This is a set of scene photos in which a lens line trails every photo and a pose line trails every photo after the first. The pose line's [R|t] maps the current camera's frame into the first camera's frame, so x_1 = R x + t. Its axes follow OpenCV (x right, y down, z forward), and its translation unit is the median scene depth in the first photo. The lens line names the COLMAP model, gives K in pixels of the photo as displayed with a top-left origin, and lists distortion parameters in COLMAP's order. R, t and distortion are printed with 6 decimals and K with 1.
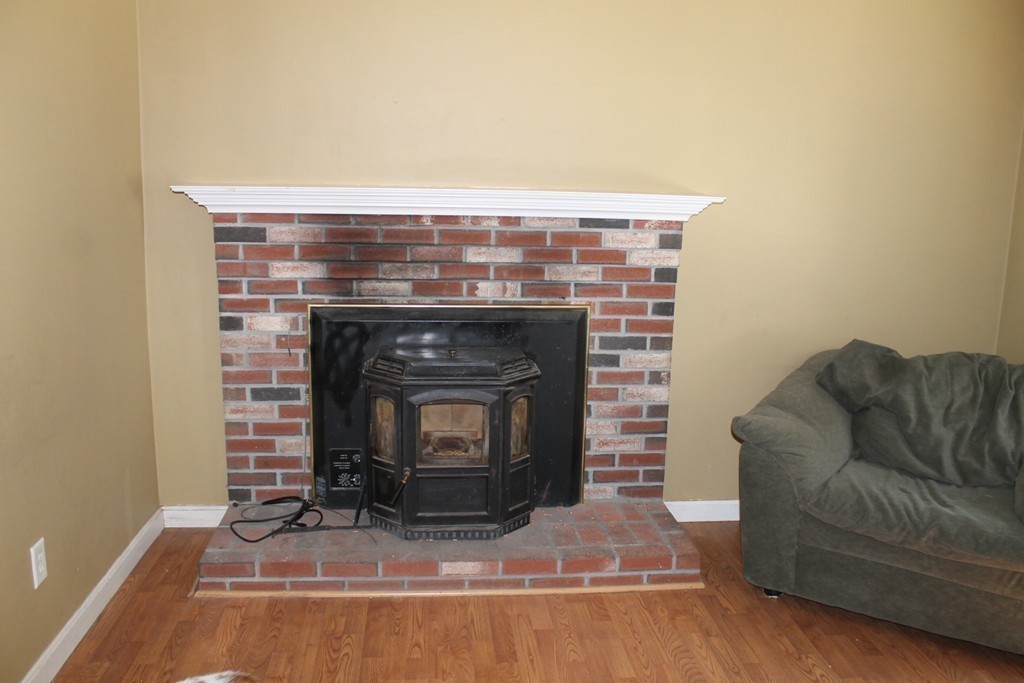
lens RADIAL K [[859.3, 0, 508.3], [0, 859.3, 332.1], [0, 0, 1]] dist [-0.170899, 0.157527]
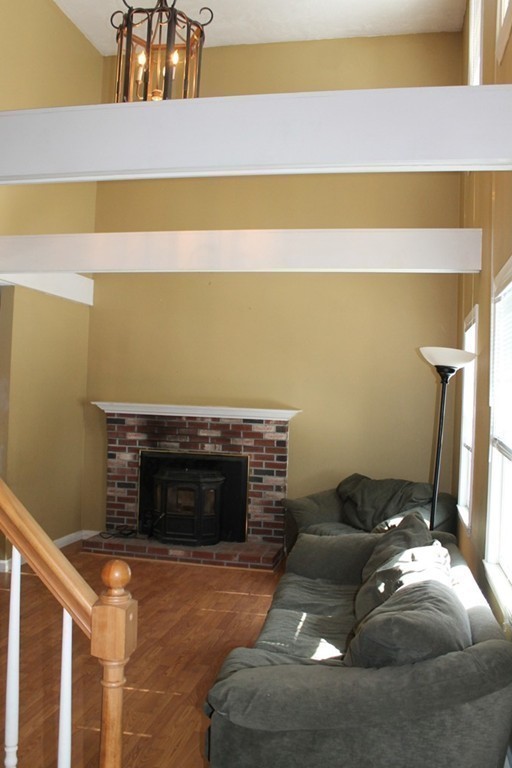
lens RADIAL K [[644.5, 0, 256.0], [0, 644.5, 384.0], [0, 0, 1]] dist [-0.170899, 0.157527]
pose [[0.959600, 0.005233, -0.281320, 0.624863], [-0.064187, 0.977535, -0.200763, 0.134748], [0.273949, 0.210709, 0.938378, -0.729387]]
